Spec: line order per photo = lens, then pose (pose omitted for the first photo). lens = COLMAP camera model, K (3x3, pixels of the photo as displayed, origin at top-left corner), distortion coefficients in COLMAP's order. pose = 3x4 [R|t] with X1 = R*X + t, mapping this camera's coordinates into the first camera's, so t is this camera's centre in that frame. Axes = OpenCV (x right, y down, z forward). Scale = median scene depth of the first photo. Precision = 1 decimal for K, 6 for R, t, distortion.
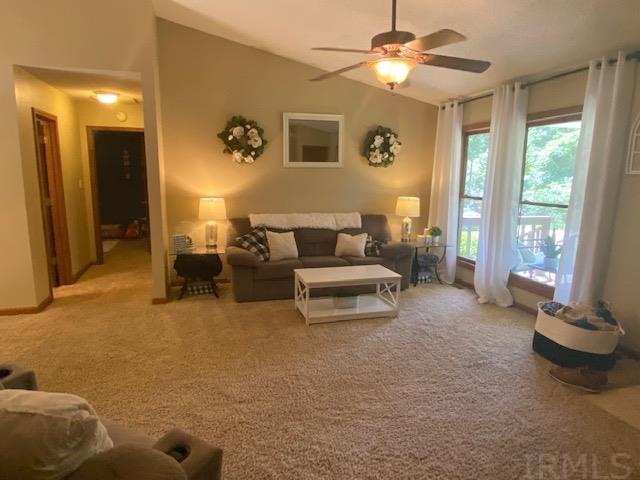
lens RADIAL K [[400.0, 0, 320.0], [0, 400.0, 240.0], [0, 0, 1]] dist [0.084859, -0.095153]
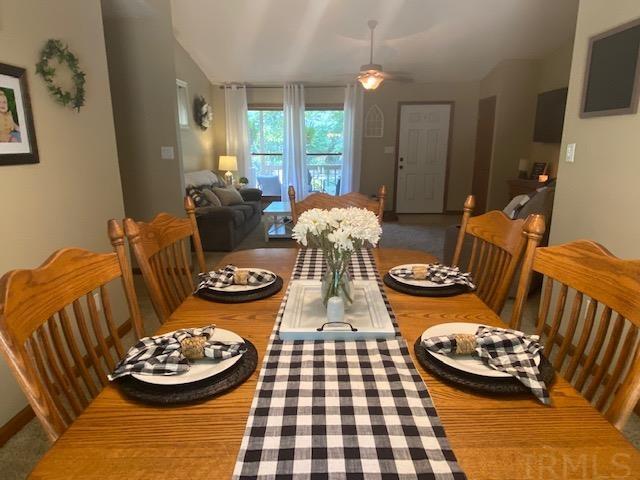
lens RADIAL K [[400.0, 0, 320.0], [0, 400.0, 240.0], [0, 0, 1]] dist [0.084859, -0.095153]
pose [[0.299797, -0.226842, 0.926642, -1.254137], [0.162766, 0.969240, 0.184610, -0.045667], [-0.940015, 0.095480, 0.327497, 0.419455]]
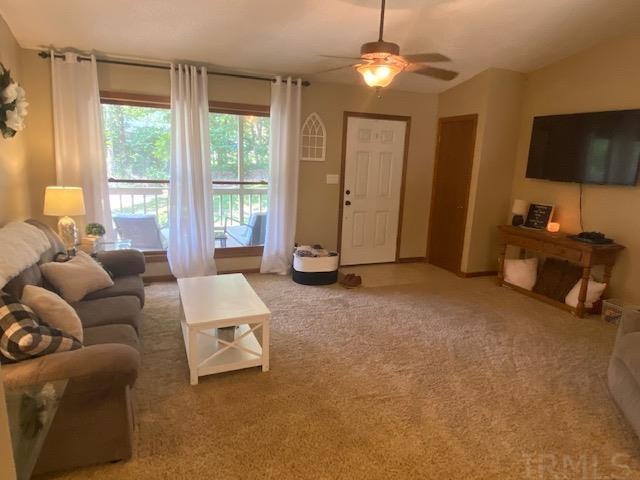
lens RADIAL K [[400.0, 0, 320.0], [0, 400.0, 240.0], [0, 0, 1]] dist [0.084859, -0.095153]
pose [[-0.114287, -0.216170, 0.969644, -0.650636], [0.123818, 0.965329, 0.229802, -0.162779], [-0.985702, 0.146323, -0.083559, 0.855616]]
